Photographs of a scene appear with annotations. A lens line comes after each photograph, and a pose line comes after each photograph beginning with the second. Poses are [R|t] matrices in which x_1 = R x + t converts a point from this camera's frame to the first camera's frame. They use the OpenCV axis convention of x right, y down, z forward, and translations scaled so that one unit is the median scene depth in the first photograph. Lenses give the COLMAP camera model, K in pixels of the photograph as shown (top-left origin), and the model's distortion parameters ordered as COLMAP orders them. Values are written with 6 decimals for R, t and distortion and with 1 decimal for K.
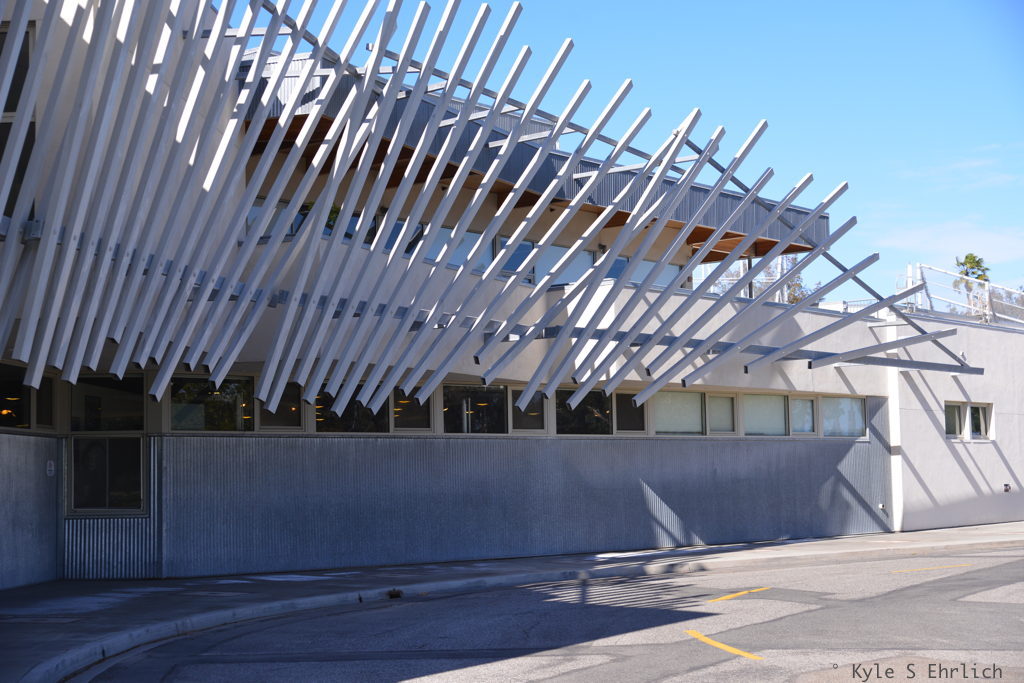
lens RADIAL K [[1716.7, 0, 512.0], [0, 1716.7, 341.5], [0, 0, 1]] dist [-0.008906, 0.026440]
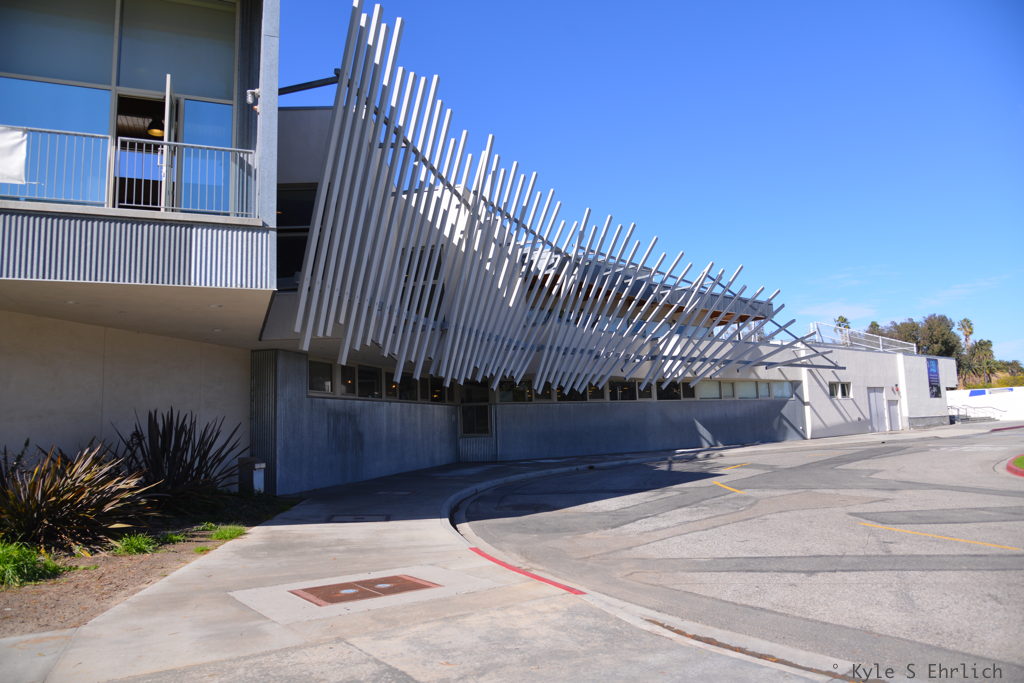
lens RADIAL K [[713.0, 0, 512.0], [0, 713.0, 341.5], [0, 0, 1]] dist [-0.015443, -0.005193]
pose [[0.983996, -0.035944, -0.174529, 0.003073], [0.030811, 0.999012, -0.032034, -0.002040], [0.175508, 0.026144, 0.984131, -0.018279]]
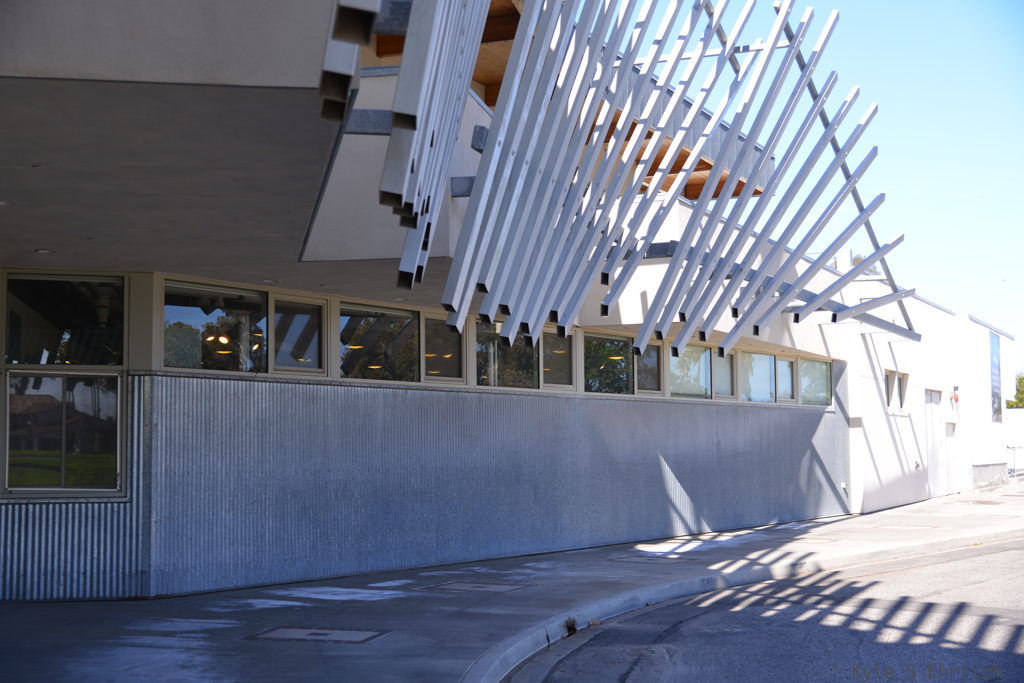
lens RADIAL K [[1532.6, 0, 512.0], [0, 1532.6, 341.5], [0, 0, 1]] dist [0.001016, 0.003362]
pose [[0.969335, 0.031279, 0.243743, -0.171203], [-0.033616, 0.999420, 0.005431, 0.027956], [-0.243431, -0.013458, 0.969825, 0.330108]]
